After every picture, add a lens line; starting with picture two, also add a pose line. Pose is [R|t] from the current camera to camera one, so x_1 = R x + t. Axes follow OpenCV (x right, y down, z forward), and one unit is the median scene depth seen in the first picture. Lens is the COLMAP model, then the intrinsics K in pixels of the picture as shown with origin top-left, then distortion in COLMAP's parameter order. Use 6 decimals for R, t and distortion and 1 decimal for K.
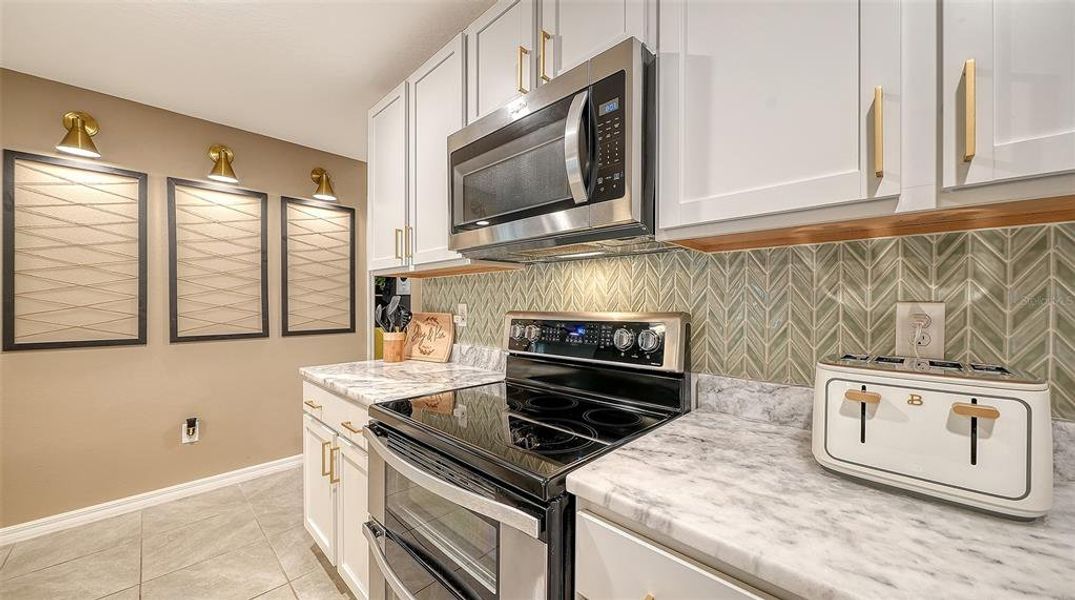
lens RADIAL K [[391.3, 0, 540.6], [0, 391.3, 304.5], [0, 0, 1]] dist [0.000351, 0.000116]
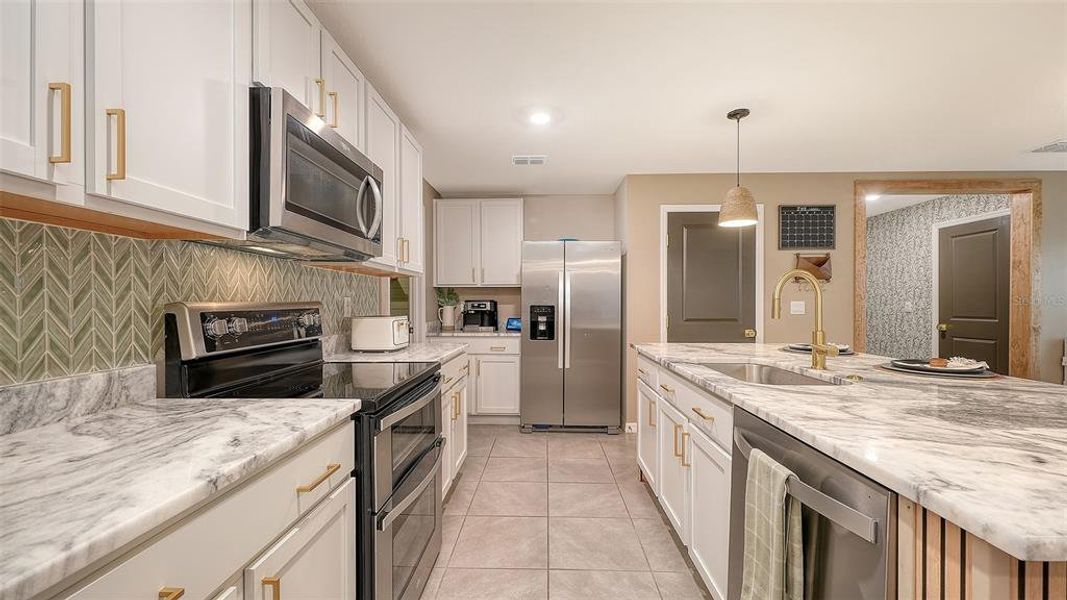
lens RADIAL K [[439.2, 0, 533.5], [0, 439.2, 300.0], [0, 0, 1]] dist [0.008080, -0.000128]
pose [[-0.675469, 0.001829, 0.737386, -0.863014], [-0.000895, 0.999994, -0.003300, 0.010838], [-0.737388, -0.002889, -0.675463, 0.840076]]
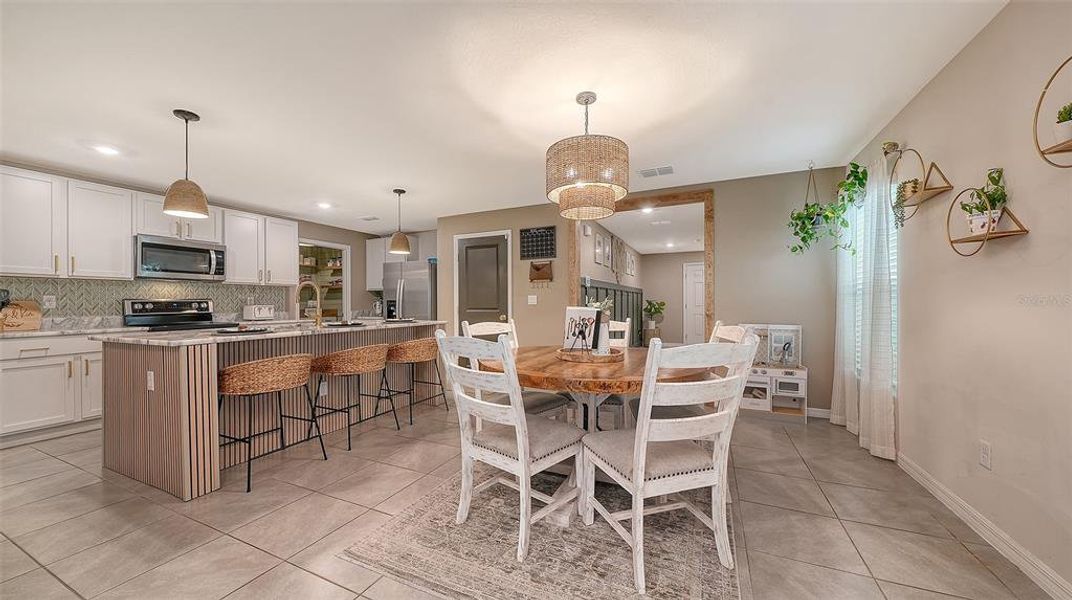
lens RADIAL K [[385.8, 0, 522.2], [0, 385.8, 304.6], [0, 0, 1]] dist [-0.001933, -0.000086]
pose [[-0.308770, -0.002622, 0.951133, -2.475465], [0.010404, 0.999927, 0.006134, 0.049876], [-0.951080, 0.011789, -0.308721, -0.494856]]
